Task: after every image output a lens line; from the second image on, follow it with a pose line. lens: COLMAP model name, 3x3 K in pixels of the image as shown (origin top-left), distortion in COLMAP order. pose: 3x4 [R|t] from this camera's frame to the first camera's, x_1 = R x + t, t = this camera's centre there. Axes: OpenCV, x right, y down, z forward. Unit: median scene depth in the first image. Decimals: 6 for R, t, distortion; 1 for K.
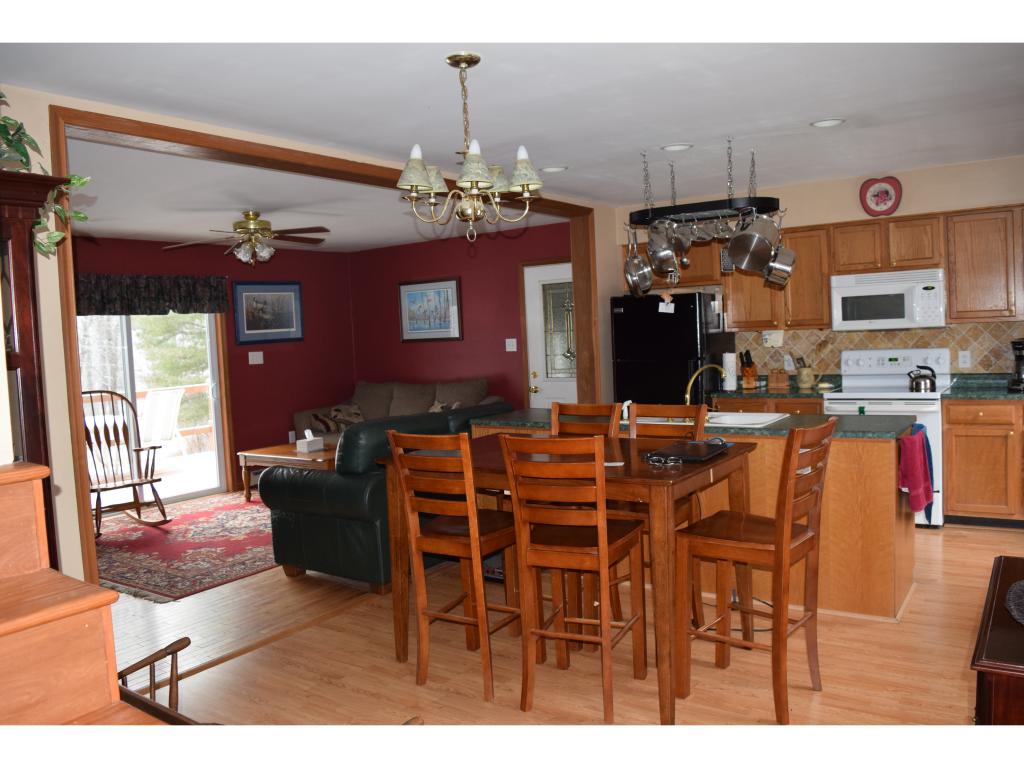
lens RADIAL K [[809.4, 0, 512.0], [0, 809.4, 384.0], [0, 0, 1]] dist [-0.088708, 0.016978]
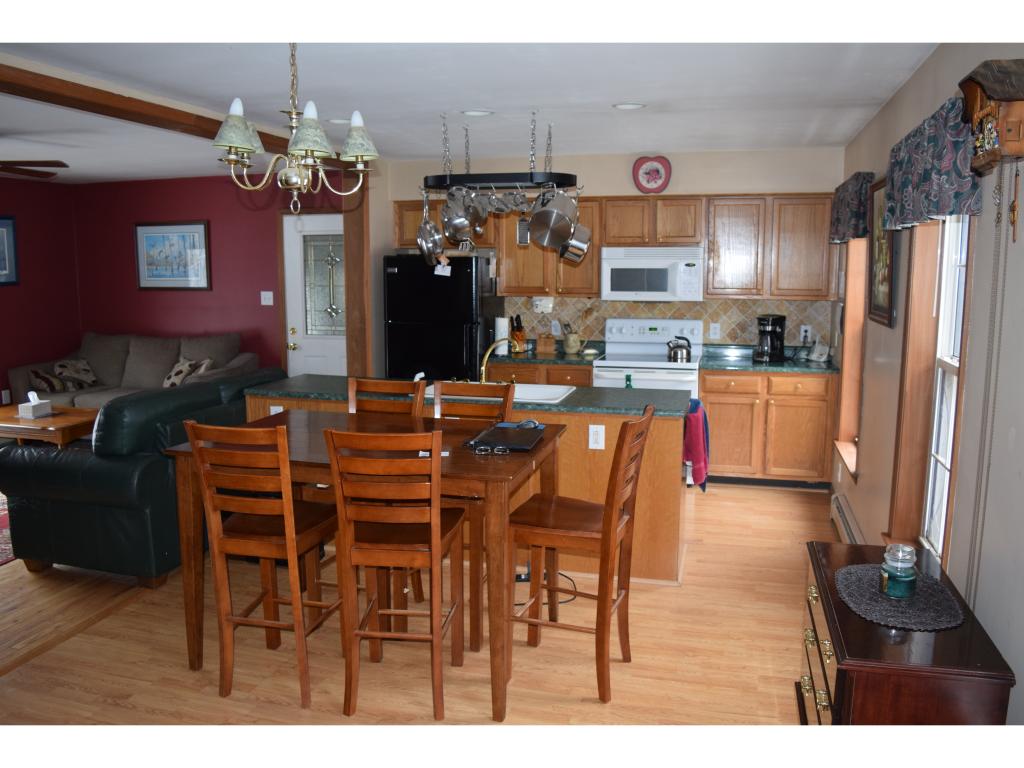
lens RADIAL K [[809.4, 0, 512.0], [0, 809.4, 384.0], [0, 0, 1]] dist [-0.088708, 0.016978]
pose [[0.941637, -0.001860, 0.336624, -0.086519], [-0.023491, 0.997184, 0.071223, -0.040872], [-0.335808, -0.074974, 0.938942, 0.054388]]
